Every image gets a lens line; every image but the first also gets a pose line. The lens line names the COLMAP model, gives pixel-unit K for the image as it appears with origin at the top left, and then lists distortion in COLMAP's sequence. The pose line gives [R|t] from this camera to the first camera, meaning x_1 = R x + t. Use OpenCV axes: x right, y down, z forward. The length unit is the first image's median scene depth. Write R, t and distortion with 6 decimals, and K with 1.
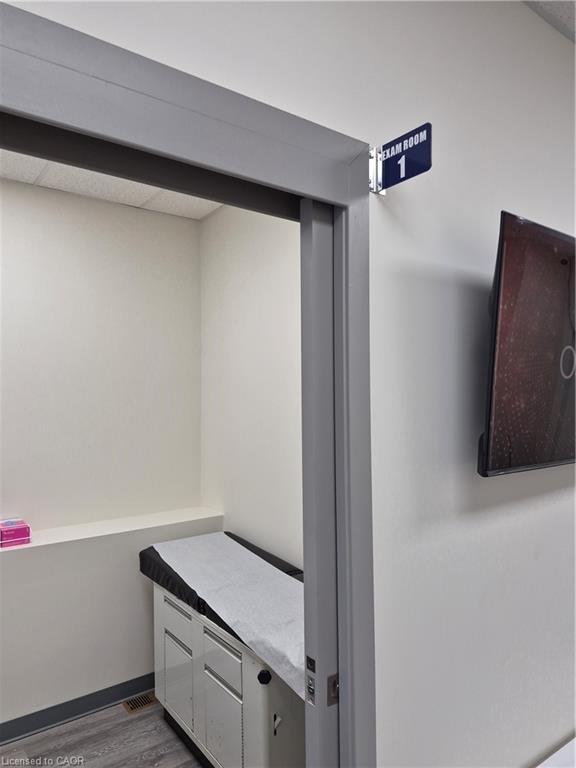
lens RADIAL K [[526.4, 0, 295.0], [0, 526.4, 384.5], [0, 0, 1]] dist [0.017403, -0.006239]
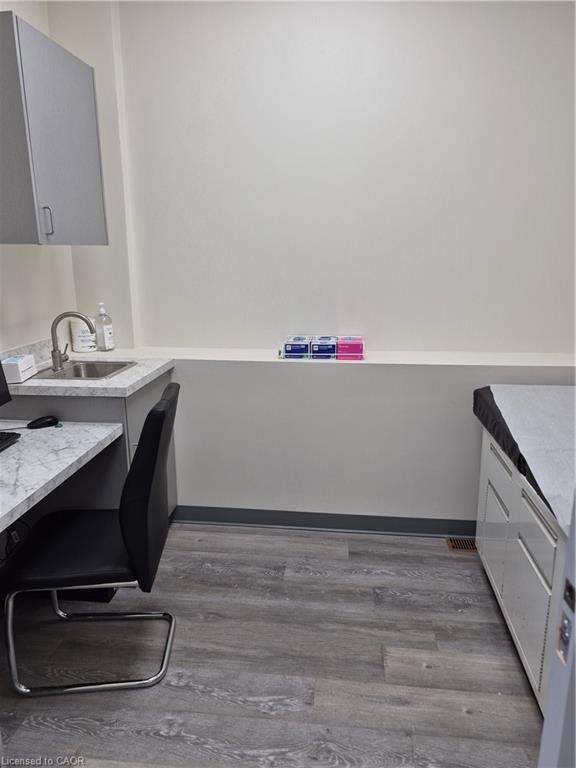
lens RADIAL K [[526.4, 0, 291.5], [0, 526.4, 380.3], [0, 0, 1]] dist [0.017403, -0.006239]
pose [[0.729036, 0.163490, -0.664663, 0.062269], [0.017935, 0.966160, 0.257321, 0.081608], [0.684240, -0.199517, 0.701433, 0.214146]]
